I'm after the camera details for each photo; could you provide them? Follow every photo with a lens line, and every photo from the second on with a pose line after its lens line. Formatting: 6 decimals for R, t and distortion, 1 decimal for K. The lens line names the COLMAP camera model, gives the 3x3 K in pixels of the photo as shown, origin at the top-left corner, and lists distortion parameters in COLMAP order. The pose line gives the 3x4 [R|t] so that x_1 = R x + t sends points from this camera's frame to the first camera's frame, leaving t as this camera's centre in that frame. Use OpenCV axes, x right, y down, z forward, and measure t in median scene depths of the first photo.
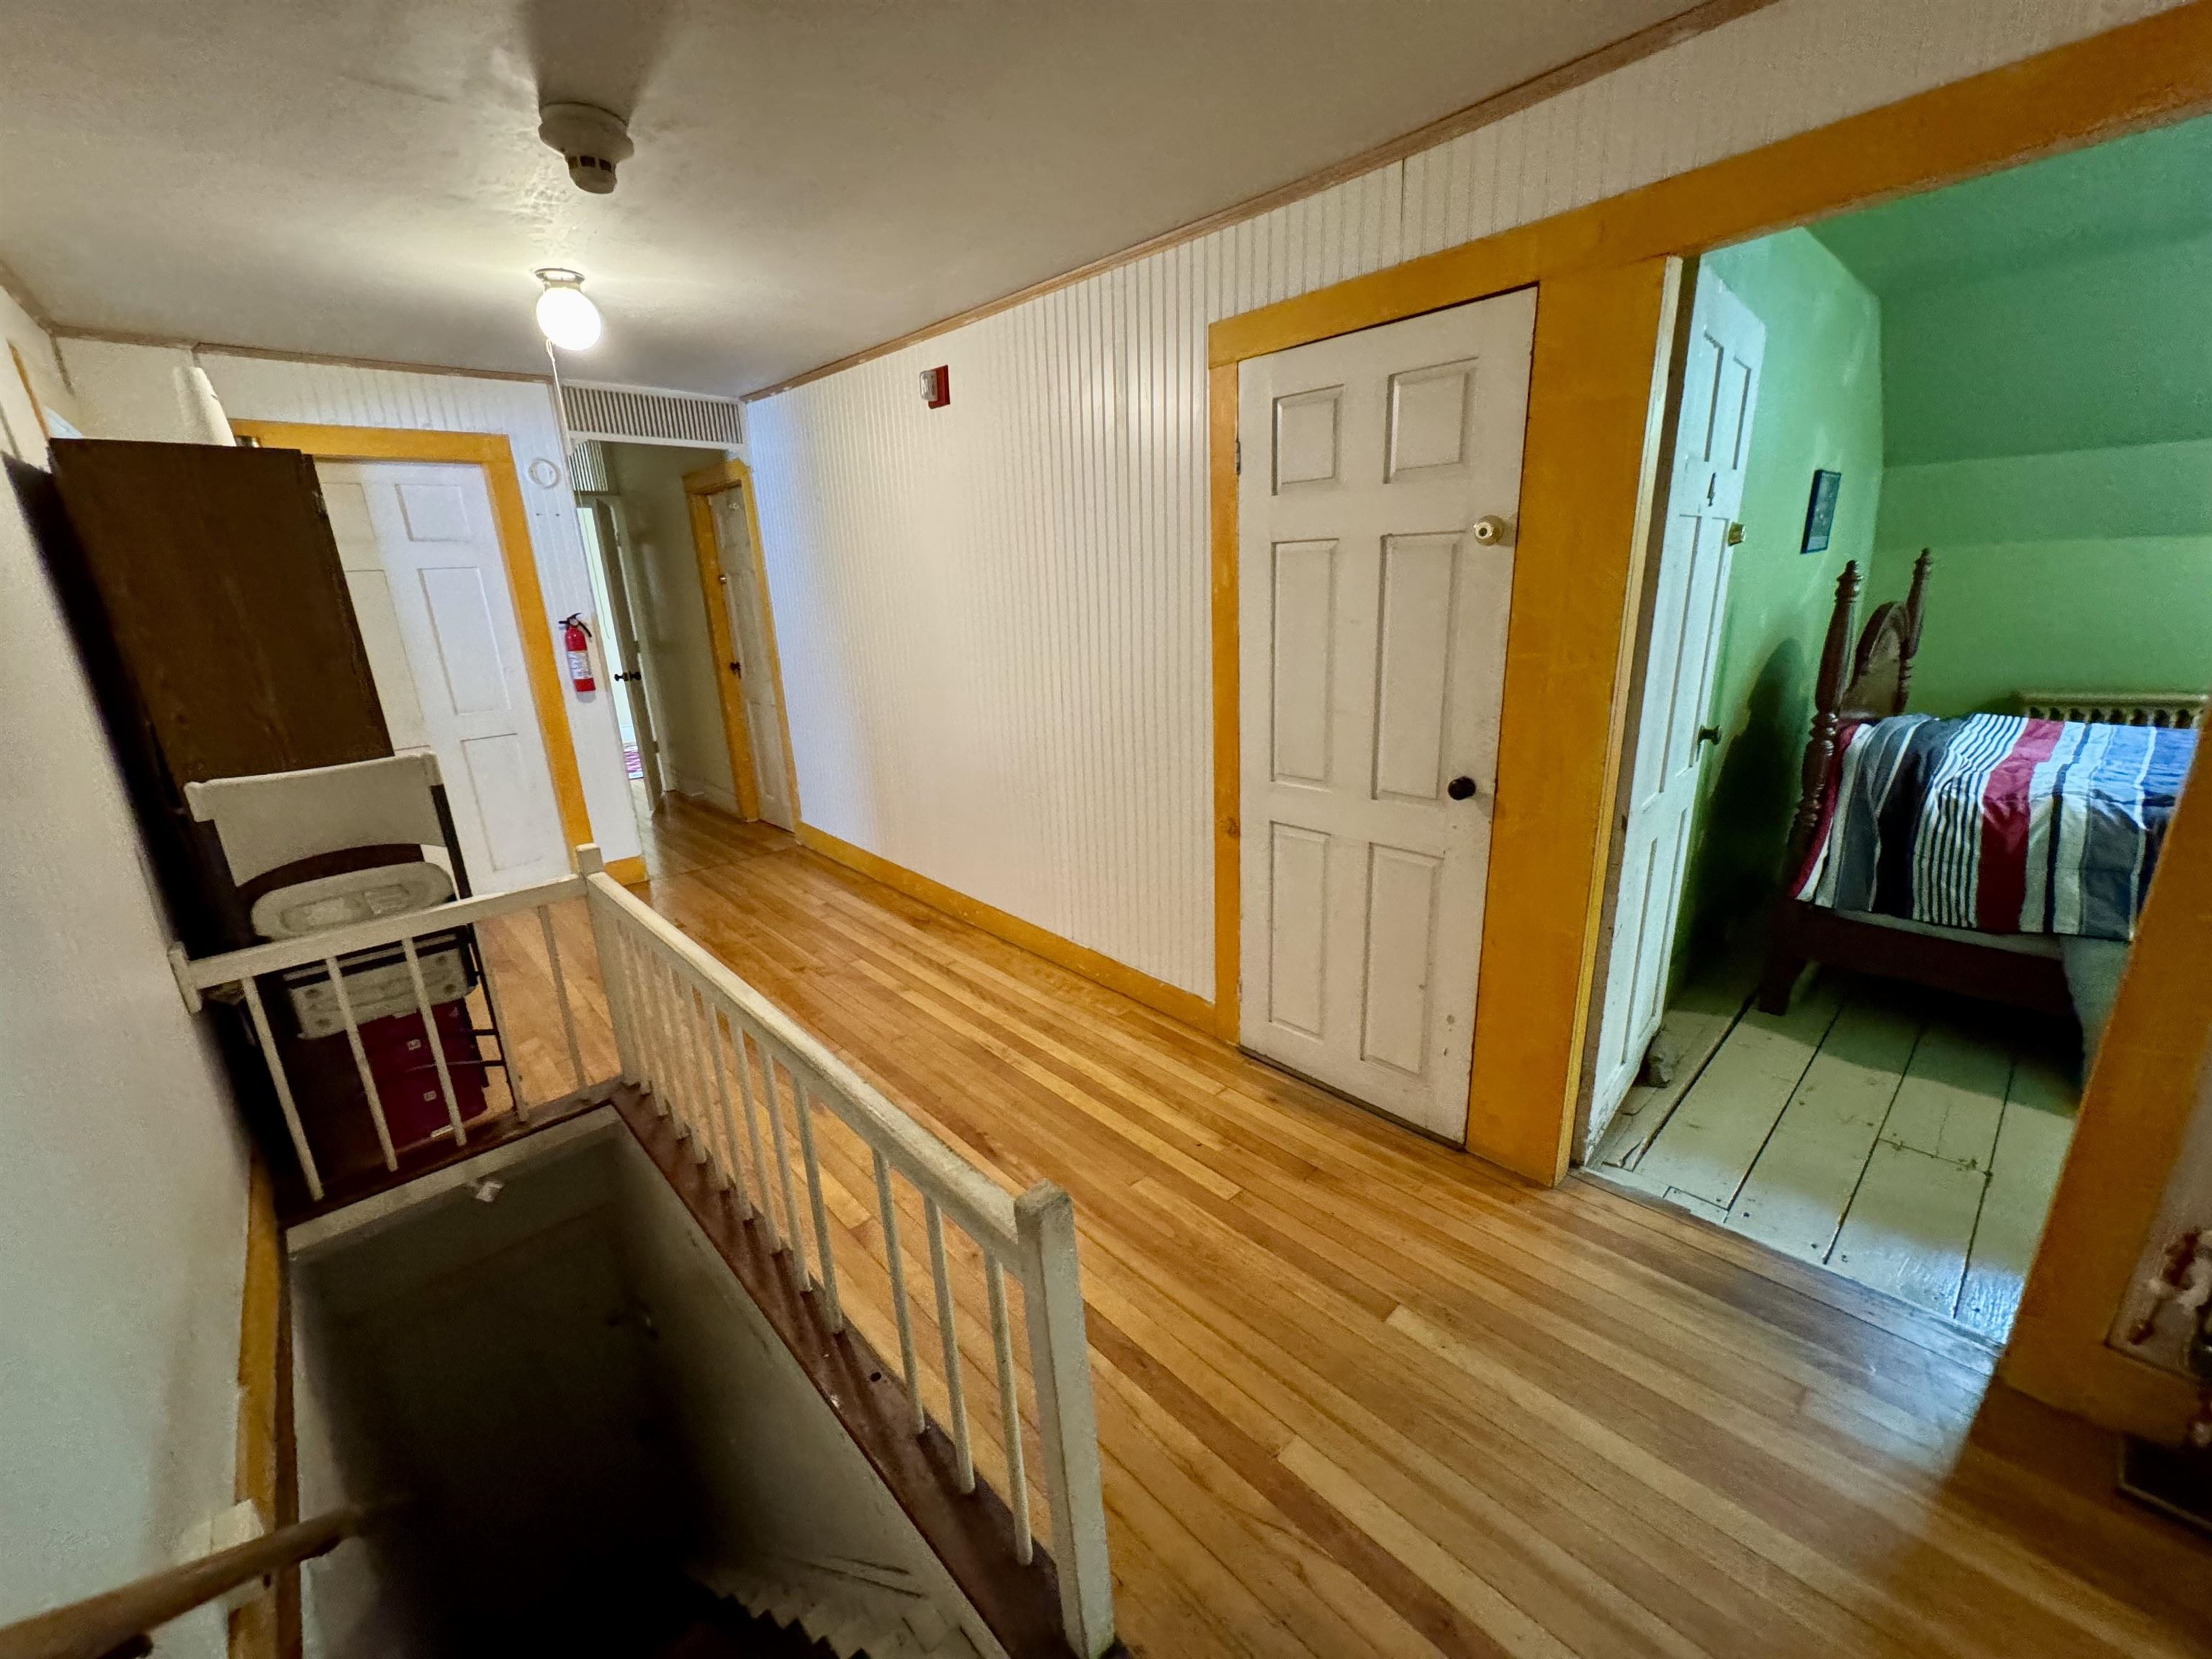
lens RADIAL K [[882.5, 0, 1103.8], [0, 882.5, 830.4], [0, 0, 1]] dist [-0.002412, 0.000317]
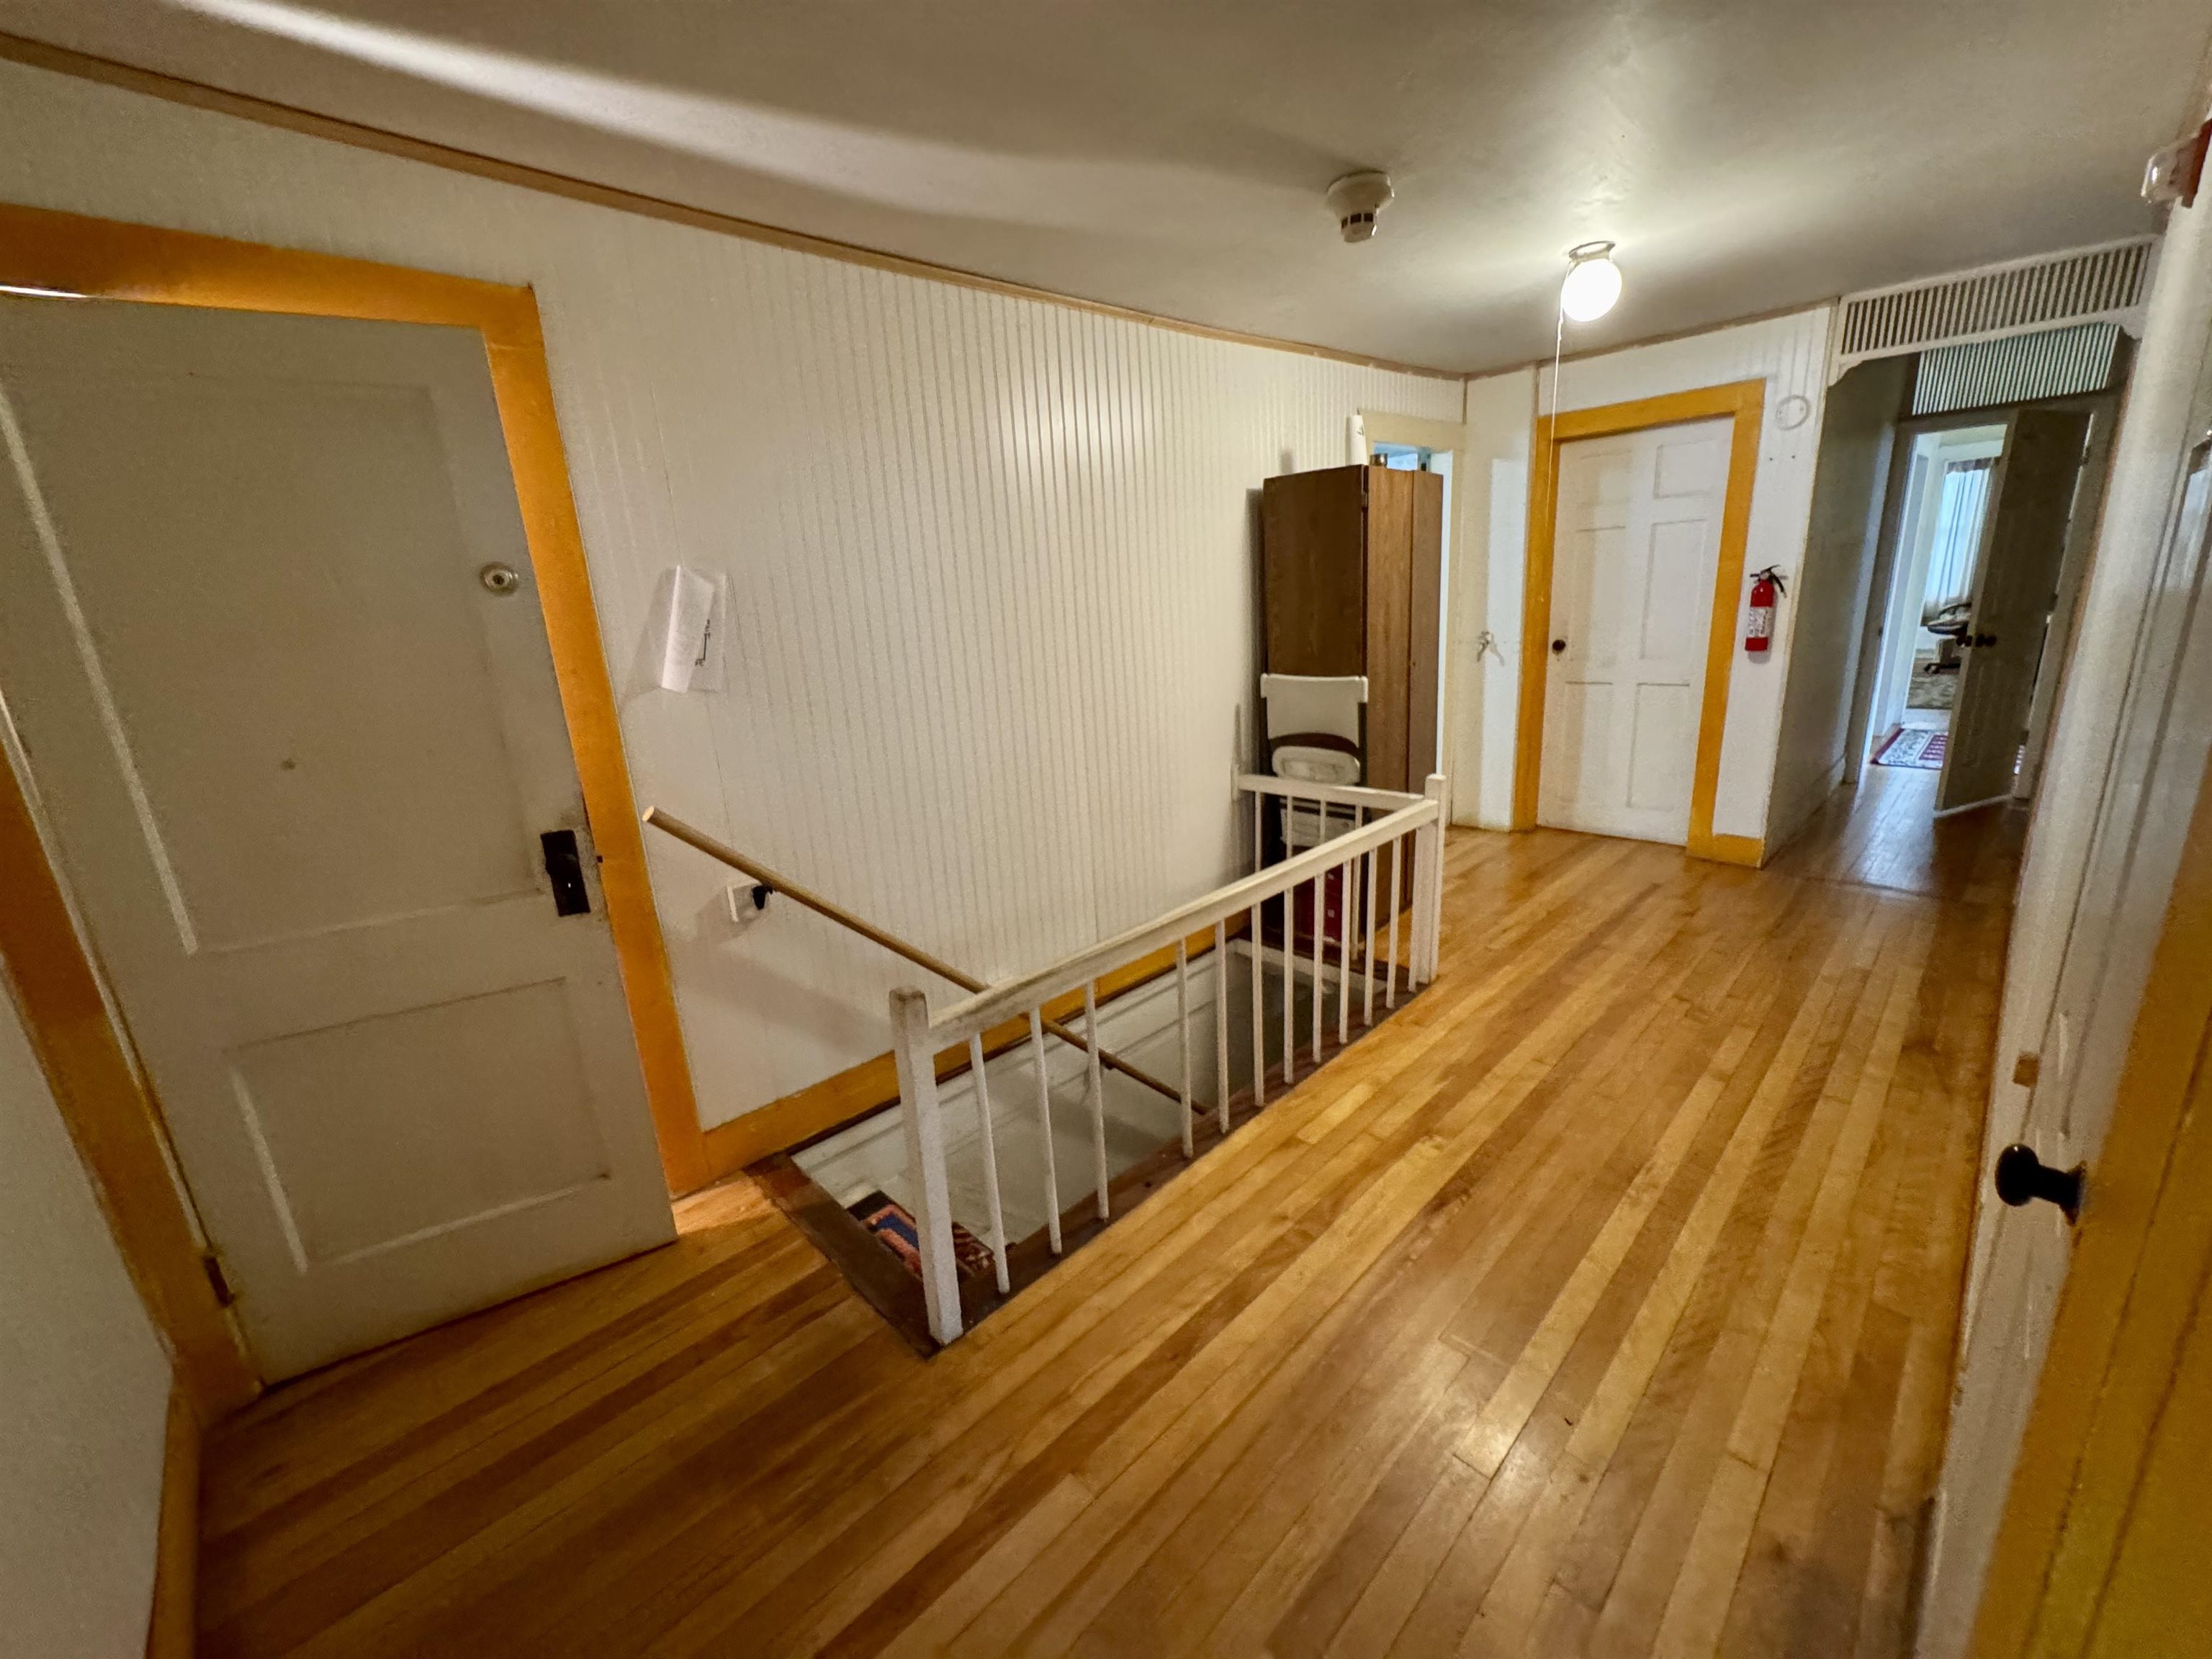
lens RADIAL K [[882.5, 0, 1105.0], [0, 882.5, 826.5], [0, 0, 1]] dist [-0.002412, 0.000317]
pose [[0.026690, 0.297907, -0.954222, 0.498352], [-0.226014, 0.931642, 0.284536, -0.140748], [0.973758, 0.208073, 0.092197, 0.425066]]
